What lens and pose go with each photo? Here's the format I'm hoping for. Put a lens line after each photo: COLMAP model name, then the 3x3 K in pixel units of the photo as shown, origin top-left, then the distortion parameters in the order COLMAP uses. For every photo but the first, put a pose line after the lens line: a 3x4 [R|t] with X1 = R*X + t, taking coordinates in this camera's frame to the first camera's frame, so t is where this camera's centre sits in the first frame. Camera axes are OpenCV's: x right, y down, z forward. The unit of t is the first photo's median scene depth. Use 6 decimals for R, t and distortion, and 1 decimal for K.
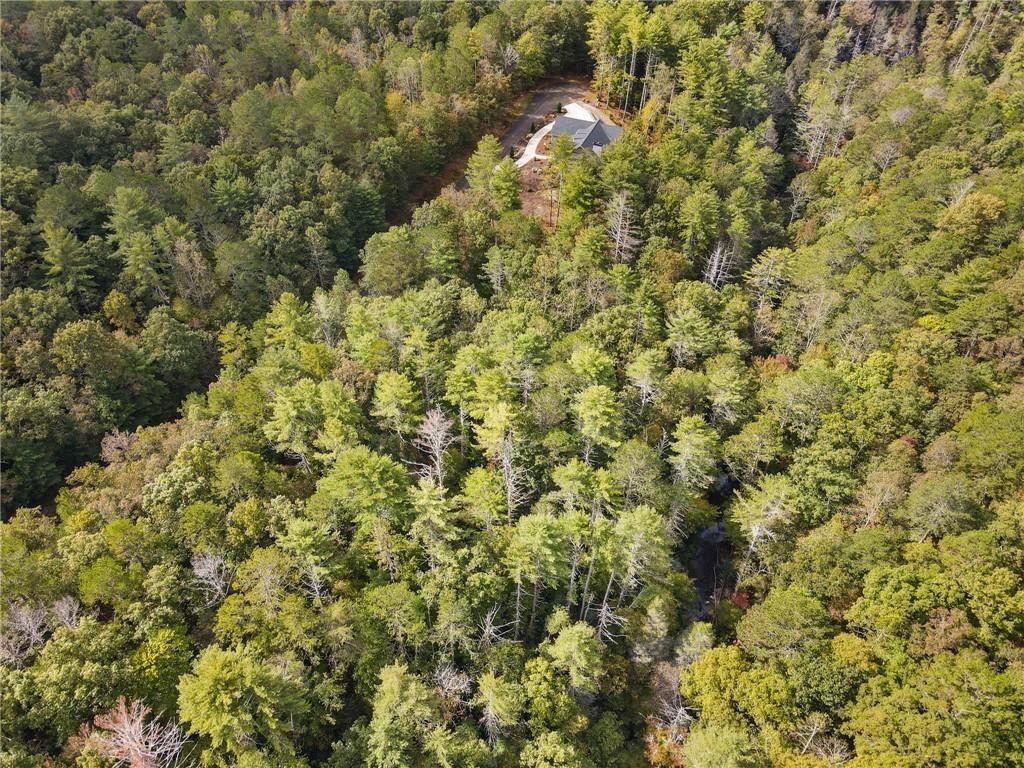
lens RADIAL K [[720.0, 0, 512.0], [0, 720.0, 384.0], [0, 0, 1]] dist [0.001696, 0.001903]
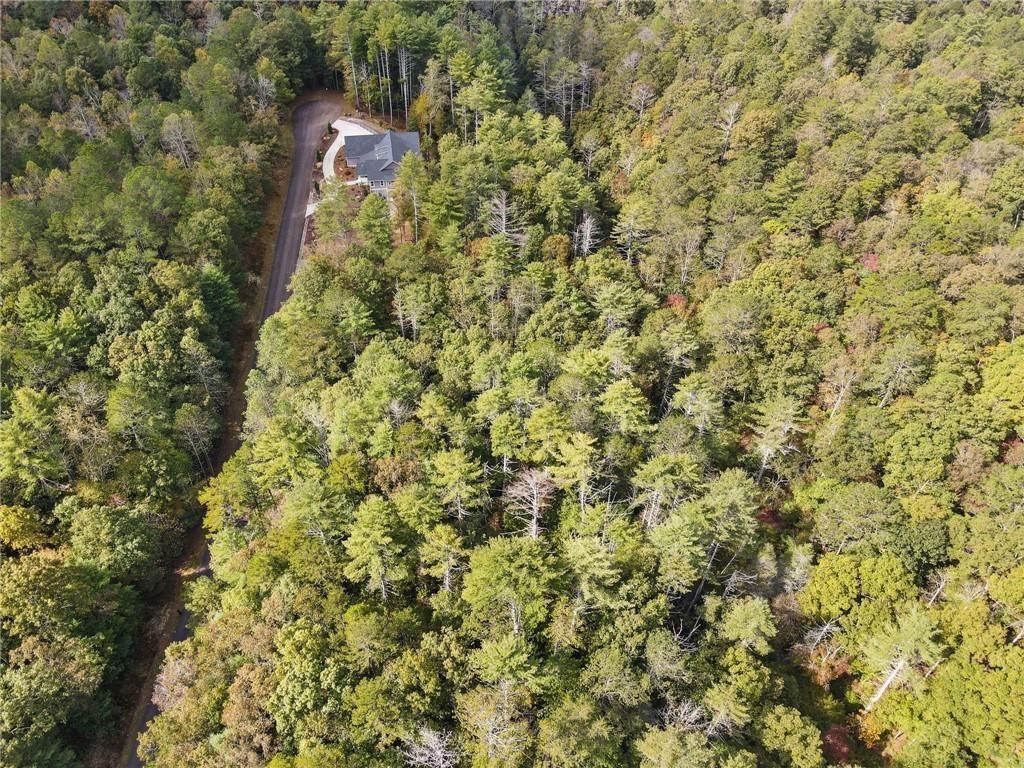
lens RADIAL K [[720.0, 0, 512.0], [0, 720.0, 384.0], [0, 0, 1]] dist [0.001696, 0.001903]
pose [[0.848172, -0.374508, 0.374631, -0.283204], [0.367122, 0.925417, 0.093942, -0.104202], [-0.381872, 0.057857, 0.922402, 0.089137]]
